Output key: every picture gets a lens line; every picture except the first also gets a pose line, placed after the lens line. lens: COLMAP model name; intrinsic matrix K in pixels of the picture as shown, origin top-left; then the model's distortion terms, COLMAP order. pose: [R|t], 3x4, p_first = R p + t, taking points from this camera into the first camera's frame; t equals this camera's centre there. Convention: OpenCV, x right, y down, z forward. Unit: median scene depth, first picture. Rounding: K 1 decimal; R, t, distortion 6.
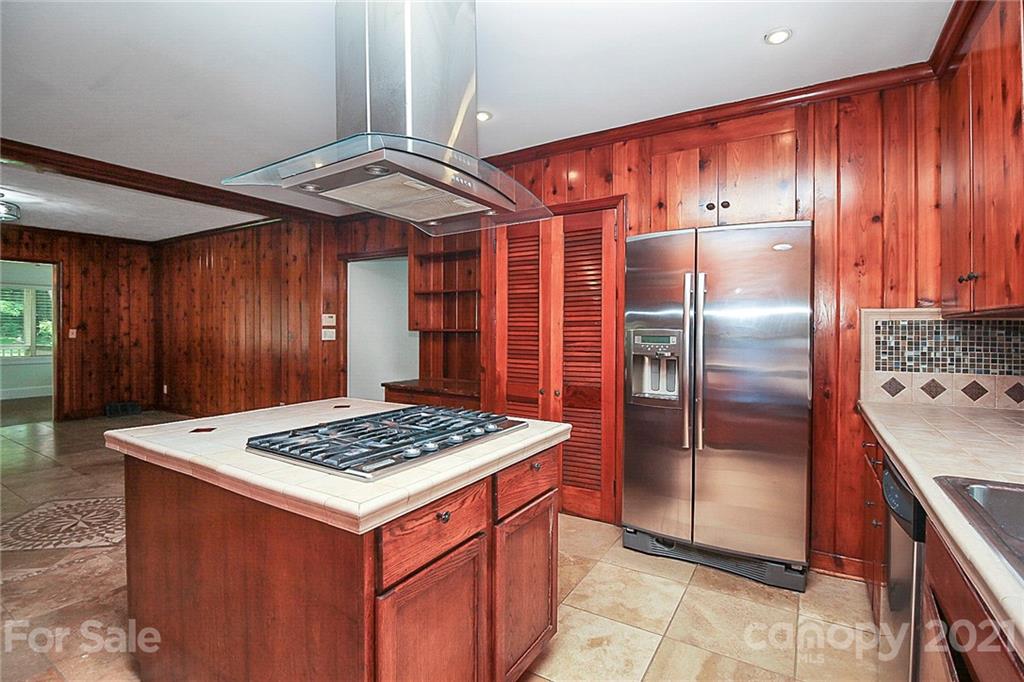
lens RADIAL K [[473.8, 0, 512.5], [0, 473.8, 331.4], [0, 0, 1]] dist [0.002540, 0.000686]
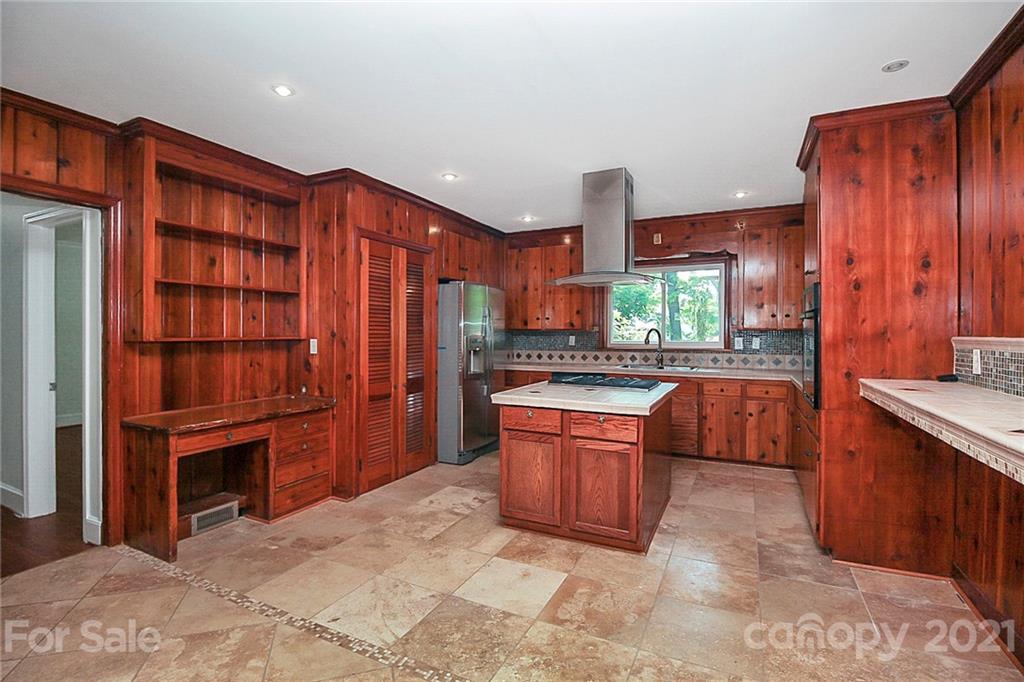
lens RADIAL K [[473.8, 0, 512.5], [0, 473.8, 331.4], [0, 0, 1]] dist [0.002540, 0.000686]
pose [[-0.099735, -0.001212, 0.995013, -1.187288], [0.004508, 0.999988, 0.001670, -0.017283], [-0.995004, 0.004652, -0.099729, 0.806915]]
